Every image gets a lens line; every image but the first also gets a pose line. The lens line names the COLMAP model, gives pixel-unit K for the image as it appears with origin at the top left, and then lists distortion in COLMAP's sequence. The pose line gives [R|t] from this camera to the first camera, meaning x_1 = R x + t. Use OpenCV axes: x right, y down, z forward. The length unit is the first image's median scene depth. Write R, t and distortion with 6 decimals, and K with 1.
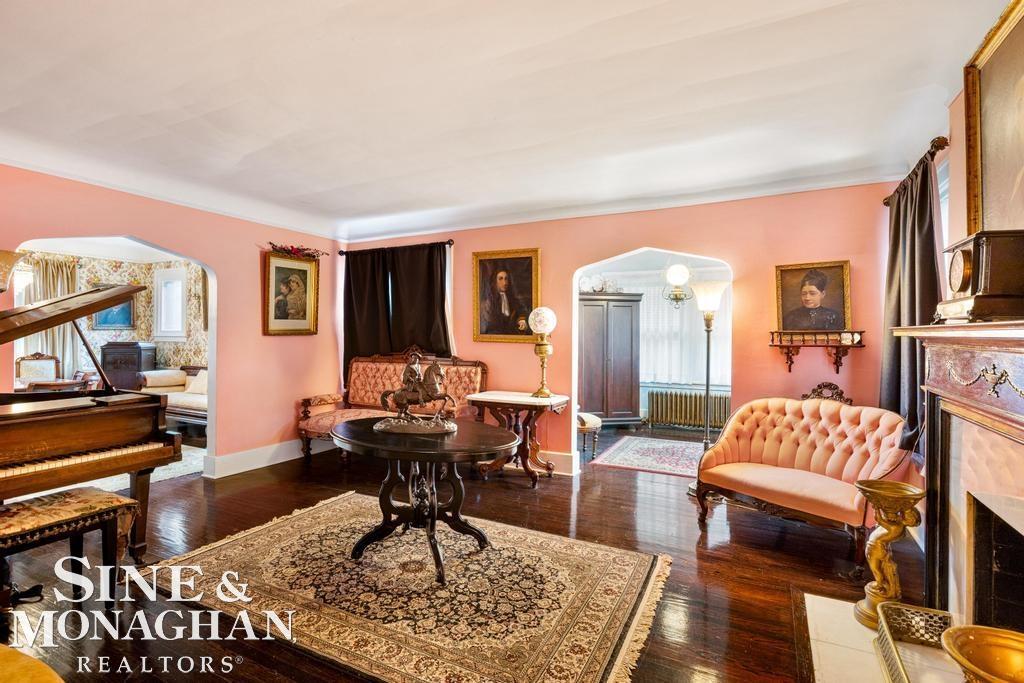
lens RADIAL K [[495.6, 0, 509.5], [0, 495.6, 335.5], [0, 0, 1]] dist [-0.002227, -0.000065]
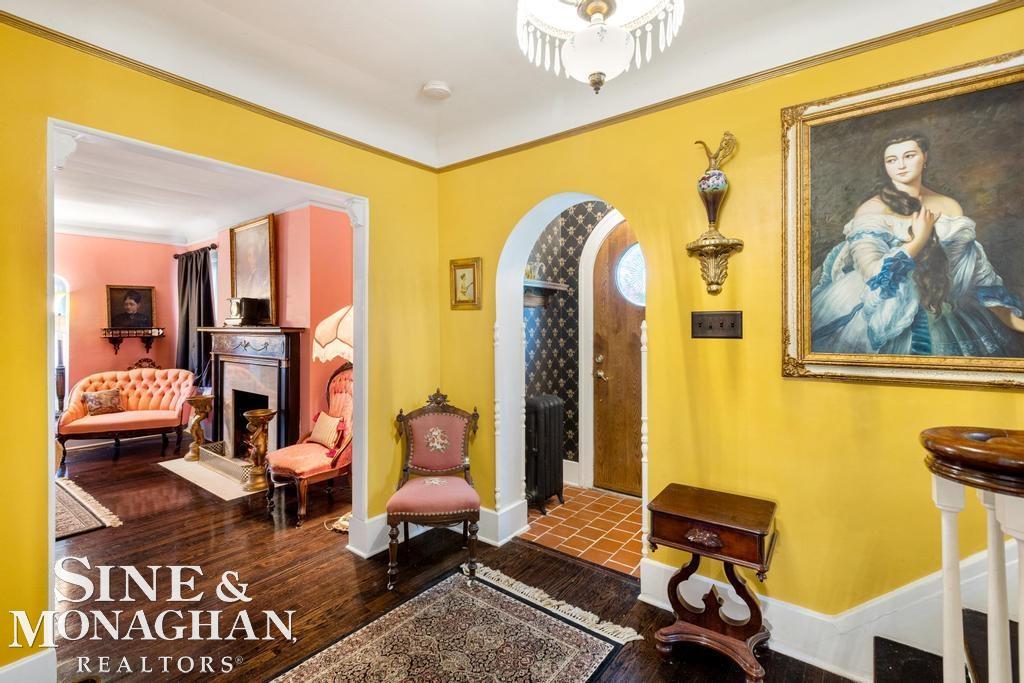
lens RADIAL K [[466.0, 0, 511.7], [0, 466.0, 331.1], [0, 0, 1]] dist [0.000218, 0.000034]
pose [[0.173278, -0.013014, 0.984787, -0.721451], [0.004112, 0.999914, 0.012490, -0.012930], [-0.984864, 0.001885, 0.173317, -0.520426]]
